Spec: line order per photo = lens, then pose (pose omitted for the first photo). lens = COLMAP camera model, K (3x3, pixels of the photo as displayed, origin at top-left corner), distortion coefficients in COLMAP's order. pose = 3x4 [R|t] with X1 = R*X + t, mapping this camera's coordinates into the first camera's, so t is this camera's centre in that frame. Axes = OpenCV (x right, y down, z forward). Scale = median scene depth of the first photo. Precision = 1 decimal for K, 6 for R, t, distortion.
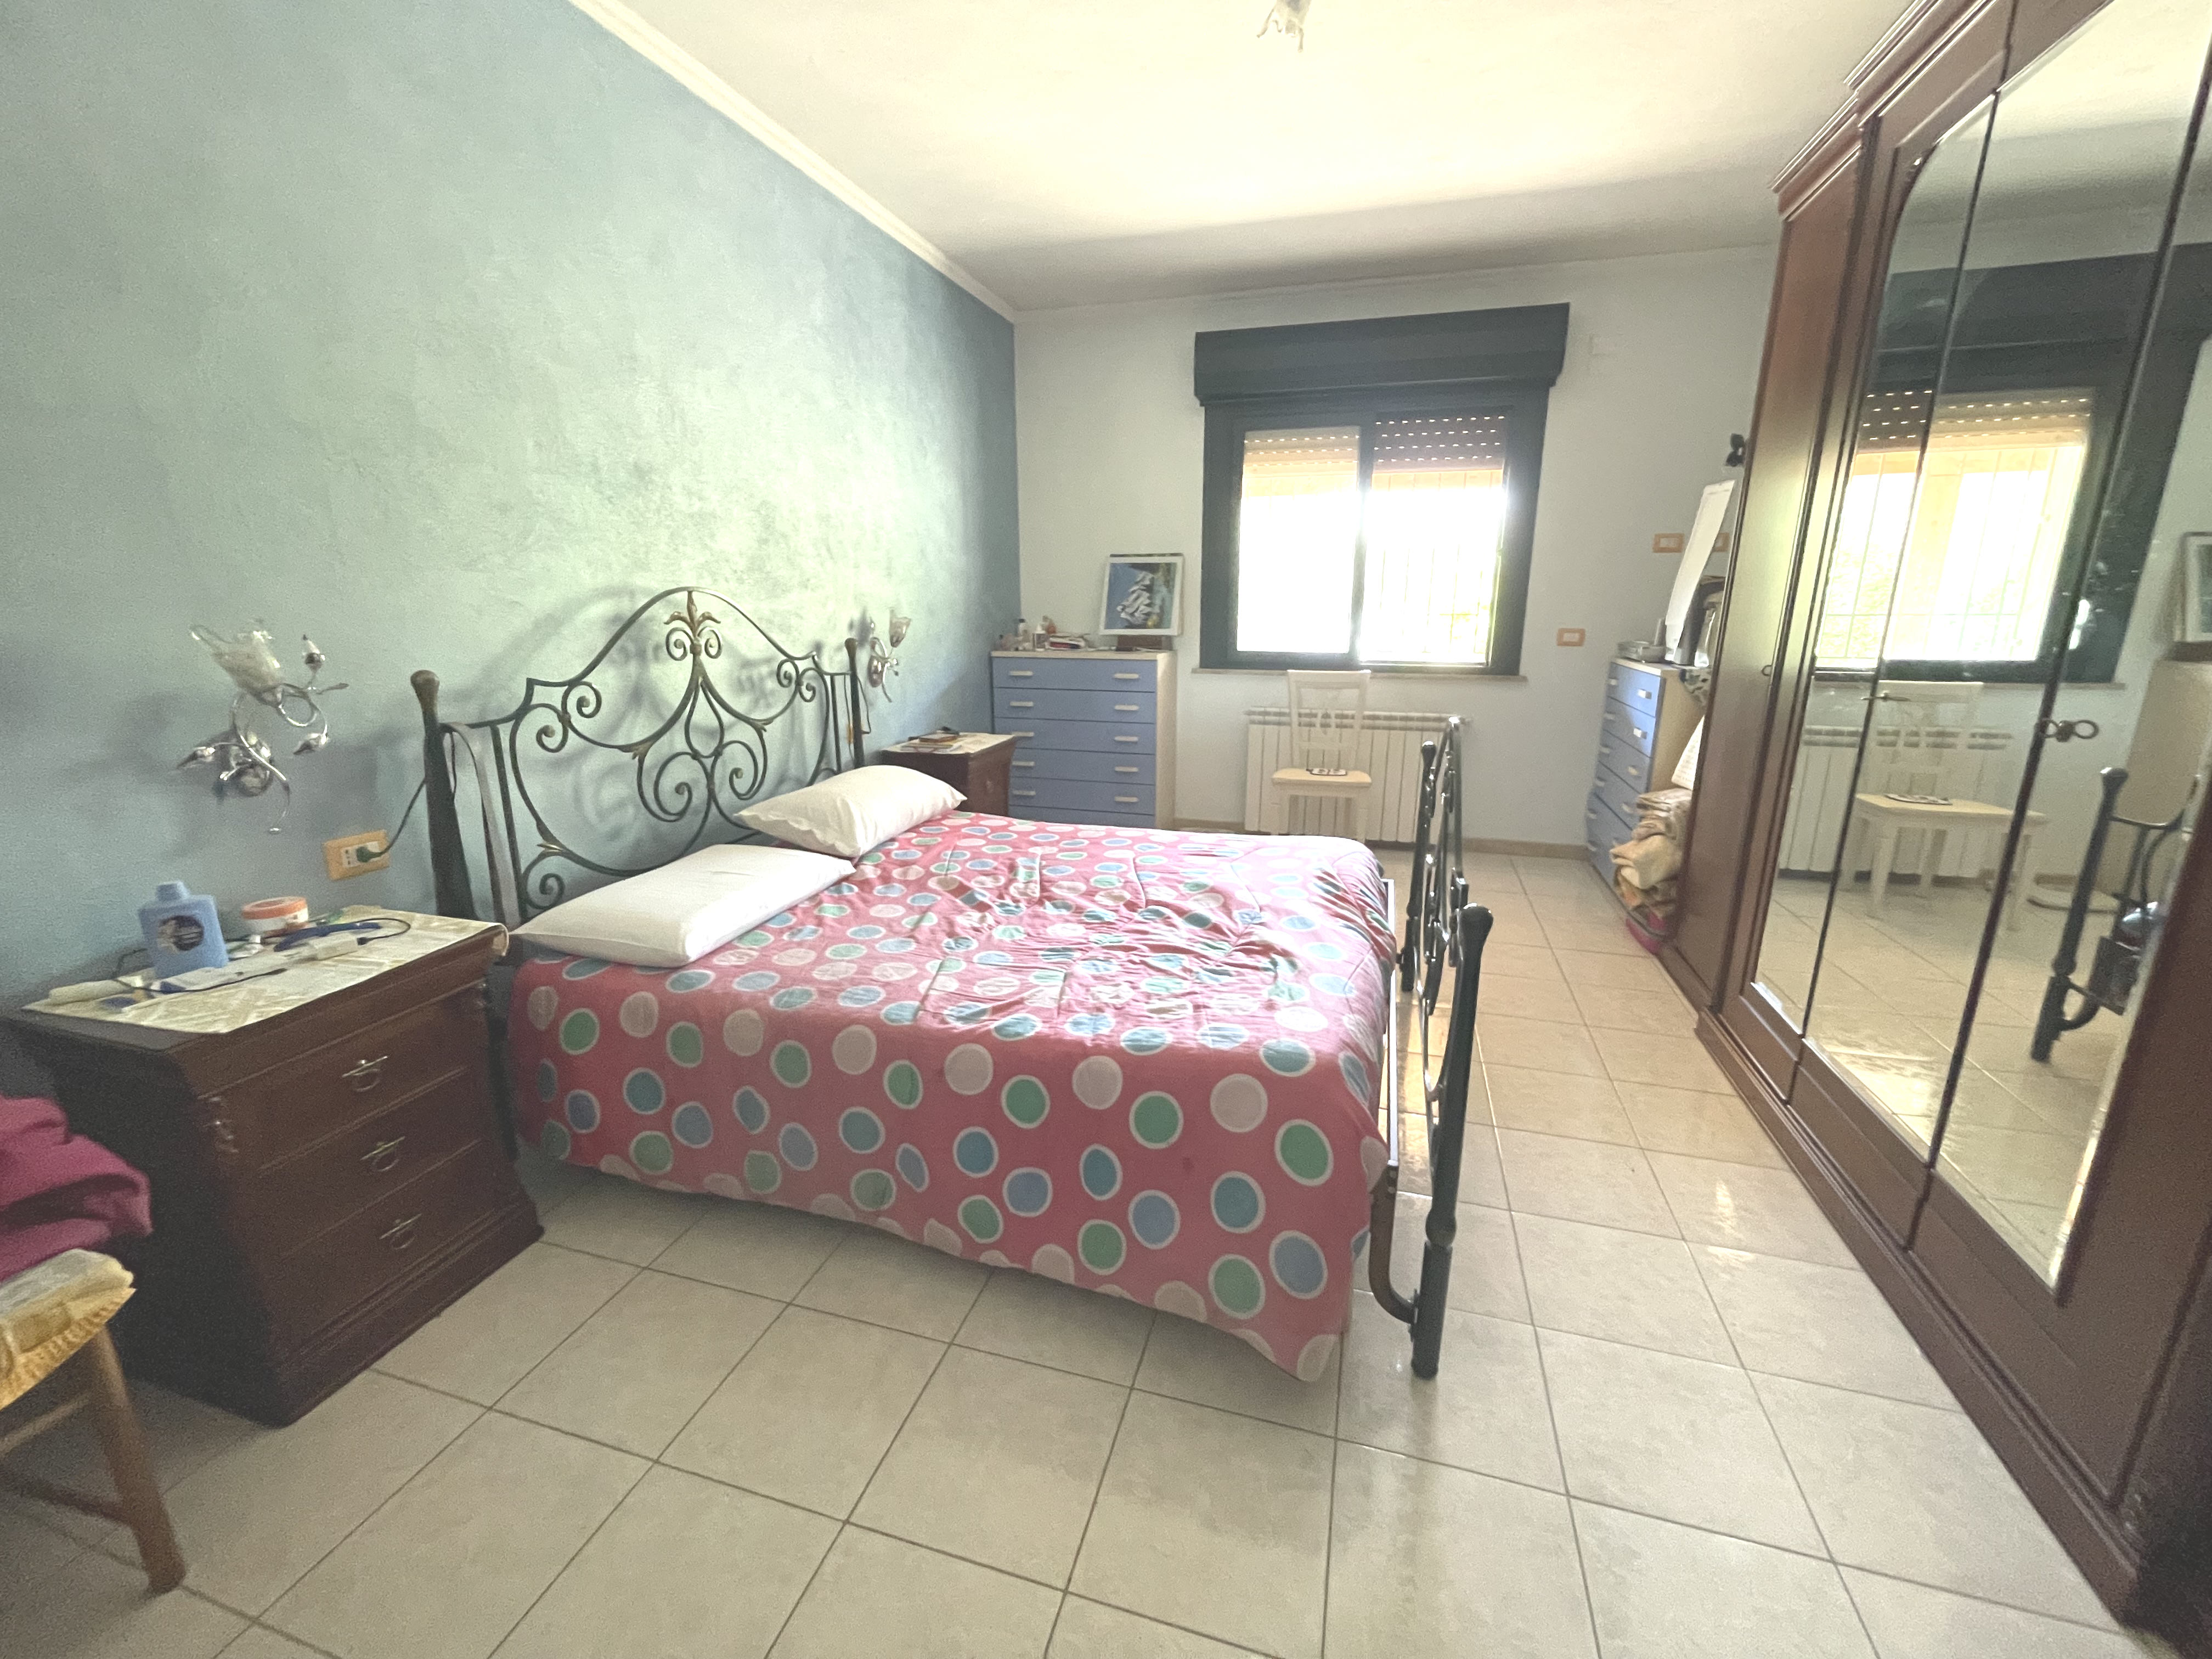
lens RADIAL K [[898.4, 0, 1102.1], [0, 898.4, 839.0], [0, 0, 1]] dist [0.020435, 0.000162]
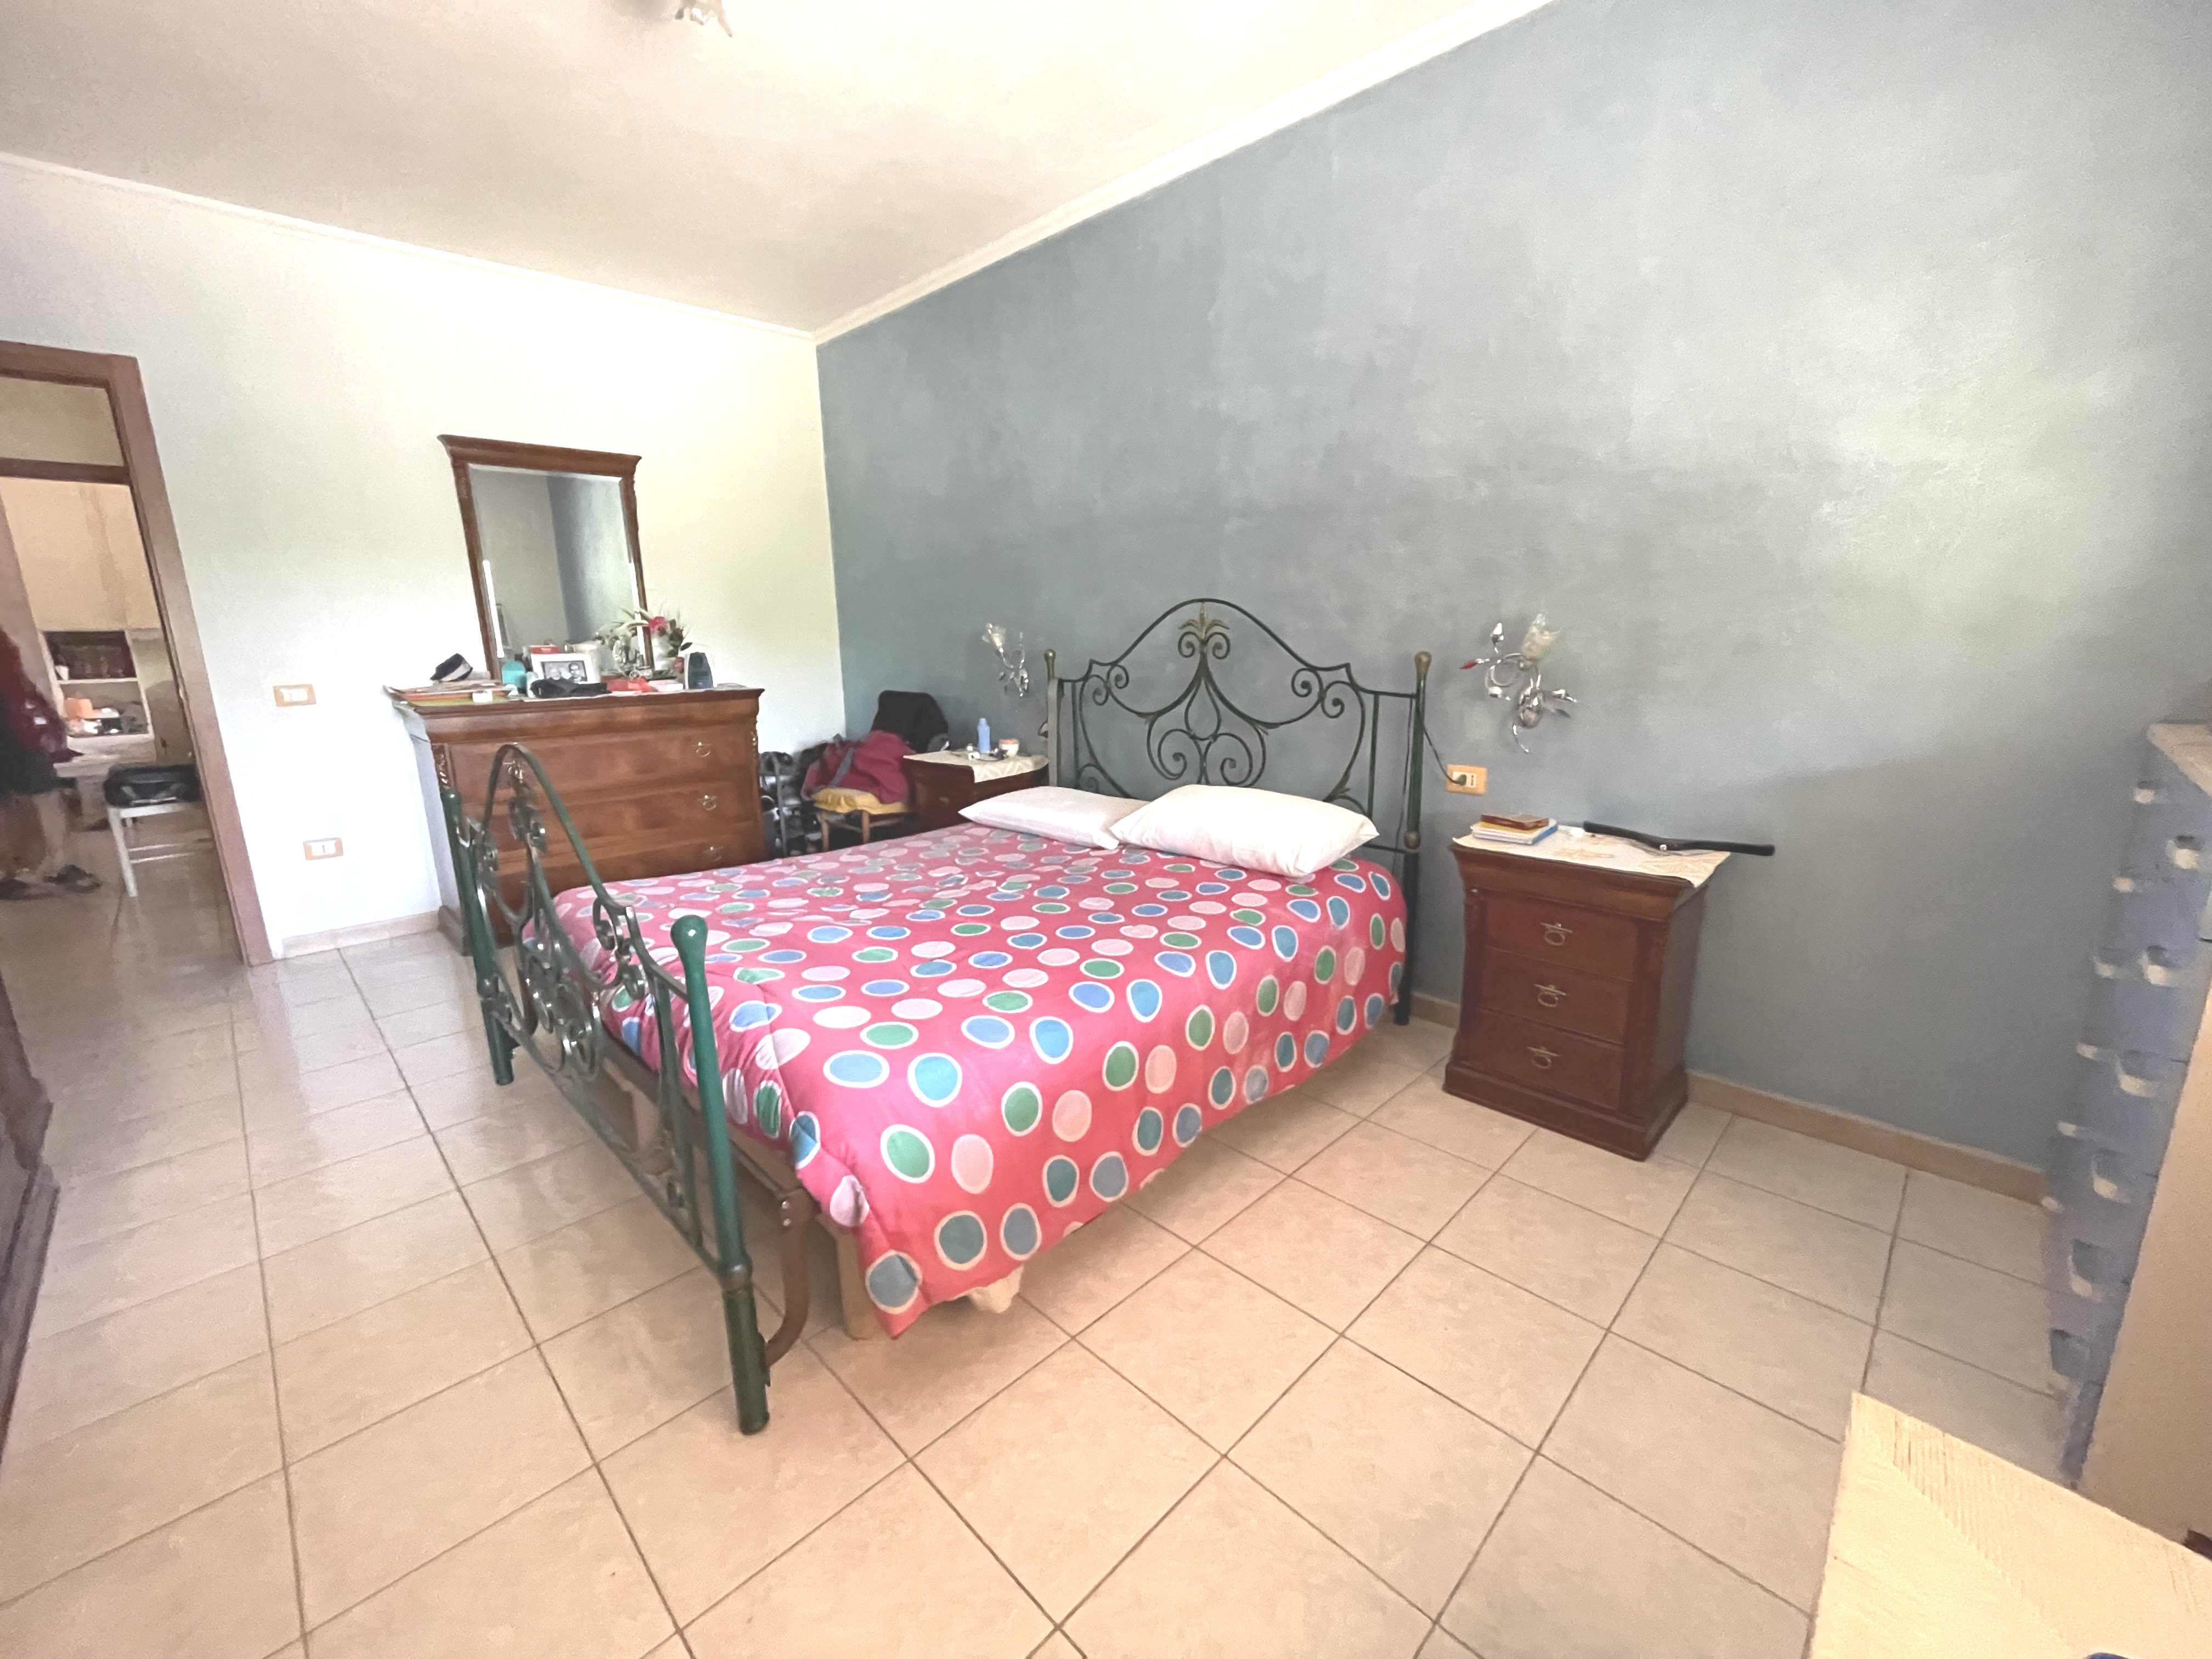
lens RADIAL K [[903.5, 0, 1107.6], [0, 903.5, 821.6], [0, 0, 1]] dist [-0.000282, 0.002026]
pose [[-0.447850, 0.202829, -0.870799, 0.693046], [-0.214387, 0.921158, 0.324818, -0.357120], [0.868025, 0.332158, -0.369057, 1.385429]]
